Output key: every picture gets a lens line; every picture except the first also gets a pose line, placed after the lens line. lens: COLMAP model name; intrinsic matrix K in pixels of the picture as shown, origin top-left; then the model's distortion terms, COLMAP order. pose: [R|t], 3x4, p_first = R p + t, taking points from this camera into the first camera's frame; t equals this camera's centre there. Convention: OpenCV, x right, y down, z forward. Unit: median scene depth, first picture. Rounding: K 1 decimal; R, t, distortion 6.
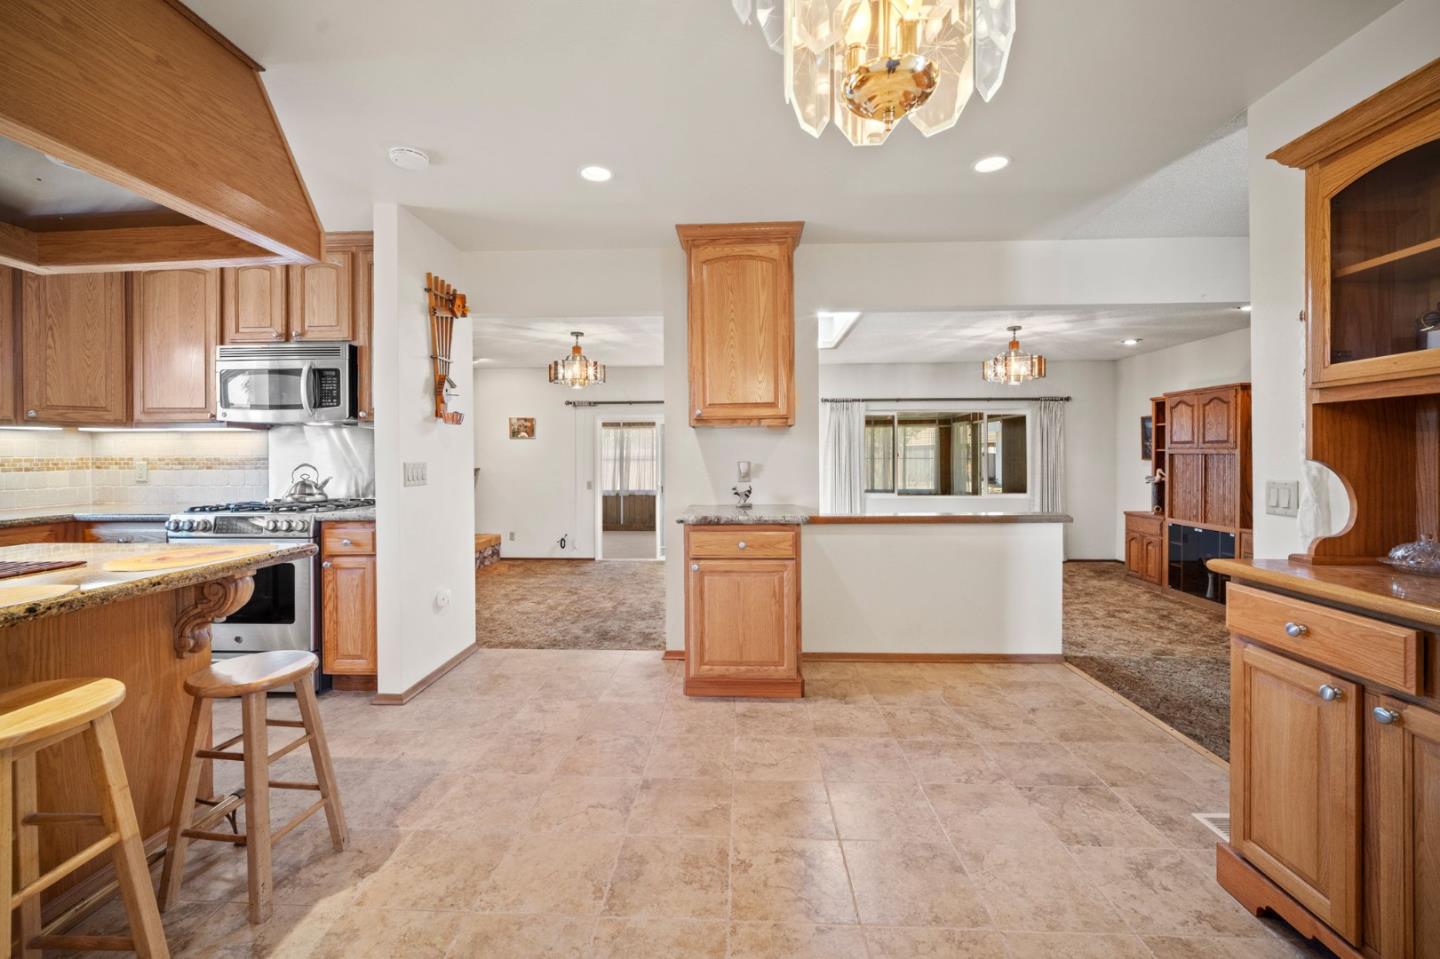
lens RADIAL K [[596.0, 0, 714.2], [0, 596.0, 457.0], [0, 0, 1]] dist [-0.003382, -0.000576]
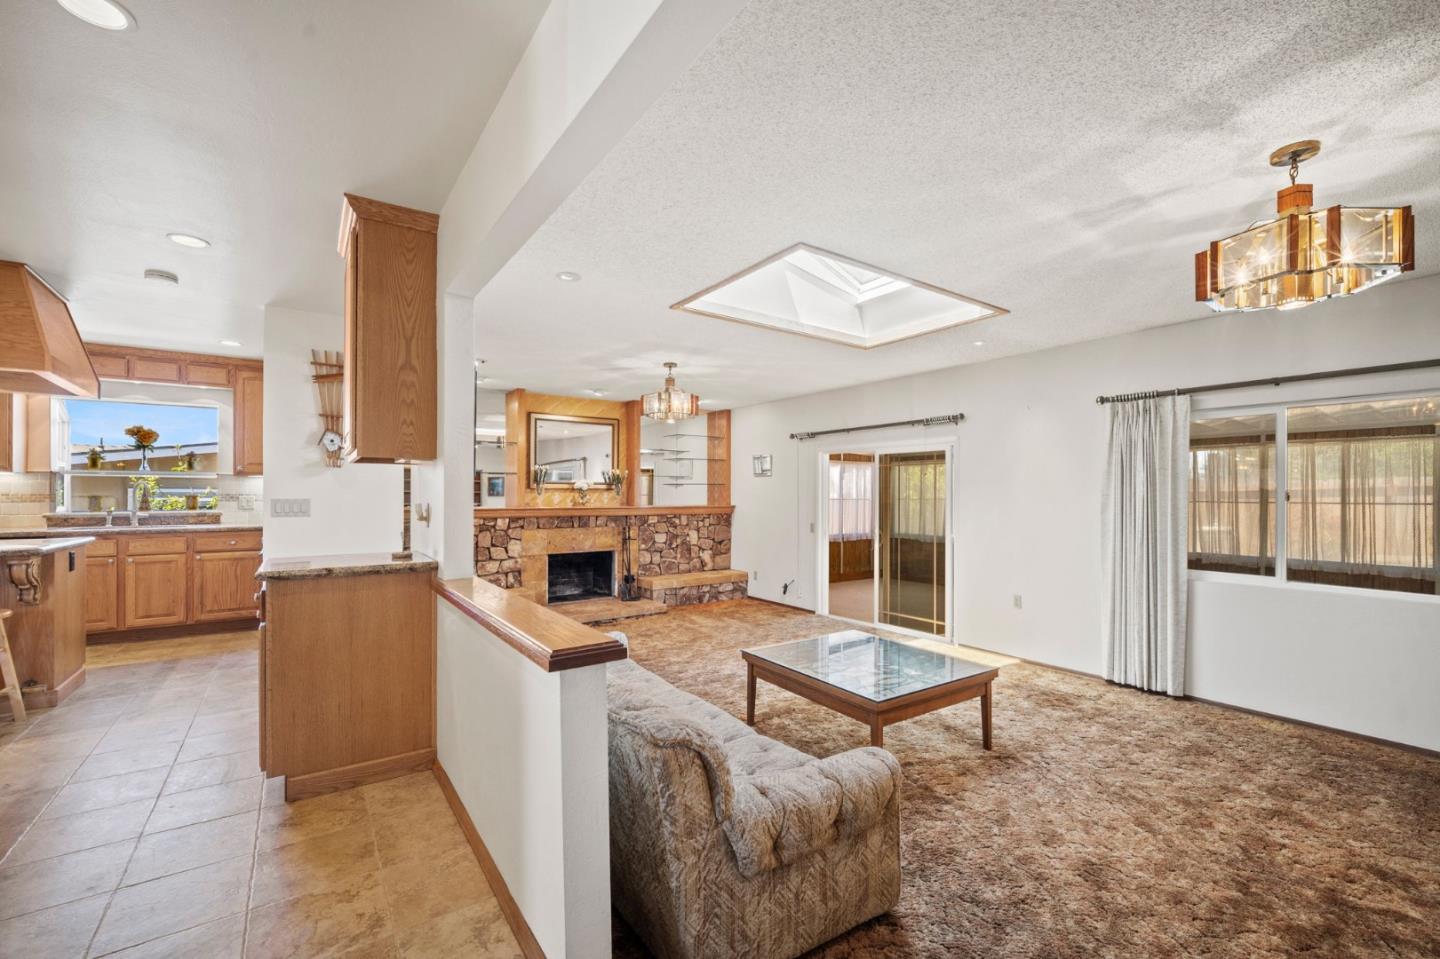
lens RADIAL K [[595.4, 0, 714.3], [0, 595.4, 492.3], [0, 0, 1]] dist [-0.003540, -0.000558]
pose [[0.608782, 0.004427, -0.793325, 1.056326], [-0.007024, 0.999975, 0.000190, -0.011336], [0.793306, 0.005456, 0.608798, 0.913508]]
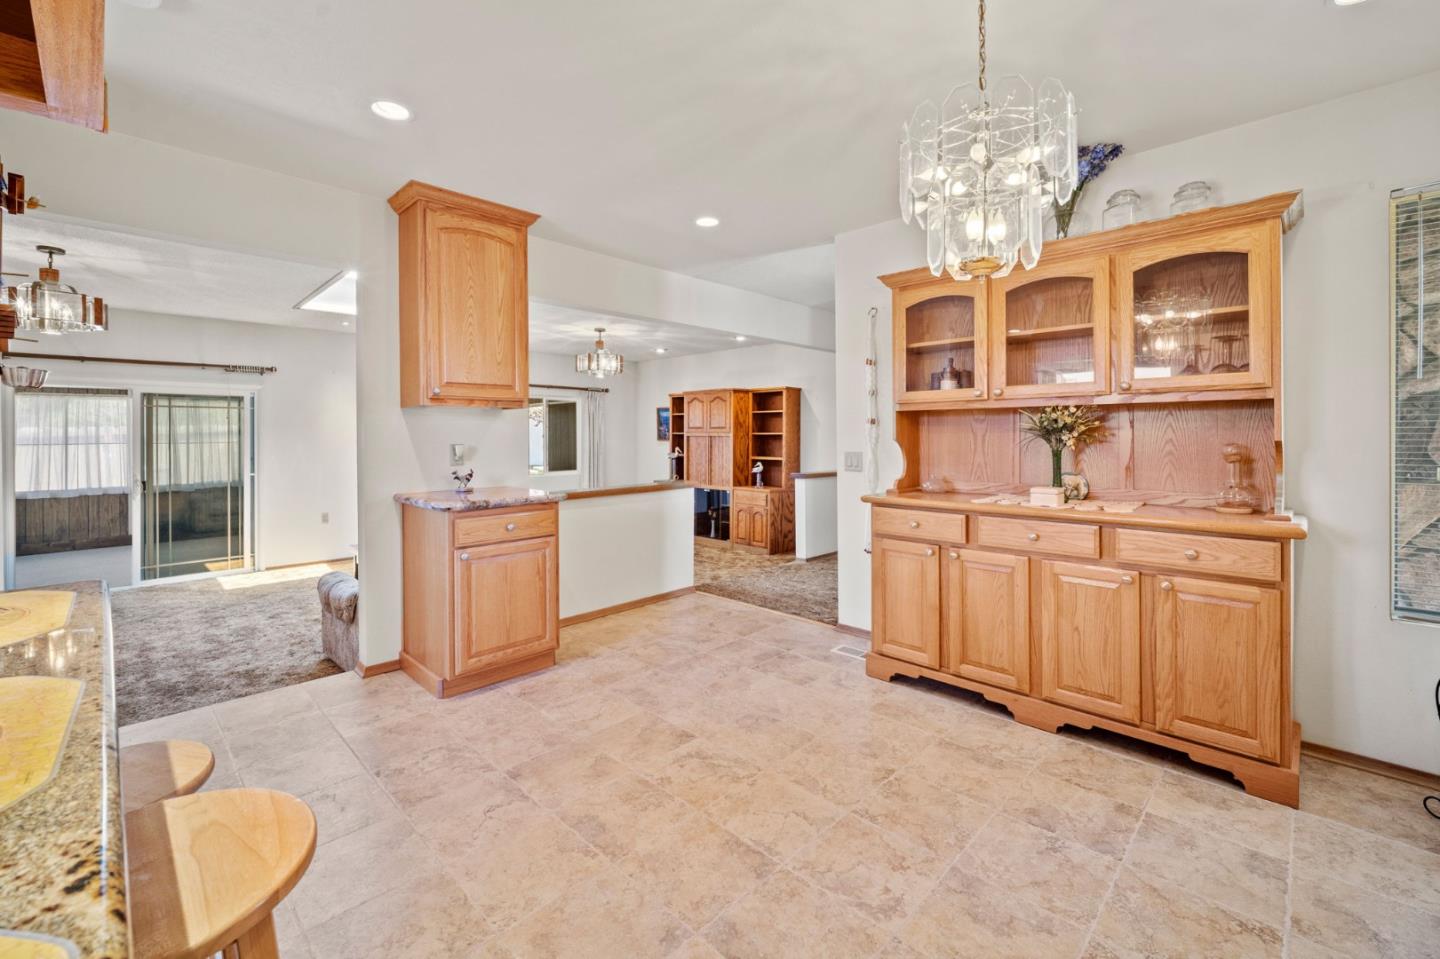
lens RADIAL K [[604.6, 0, 708.3], [0, 604.6, 435.7], [0, 0, 1]] dist [-0.003593, -0.000444]
pose [[0.671768, 0.001736, 0.740759, -0.438978], [0.002187, 0.999988, -0.004326, -0.000836], [-0.740758, 0.004526, 0.671757, 0.064220]]
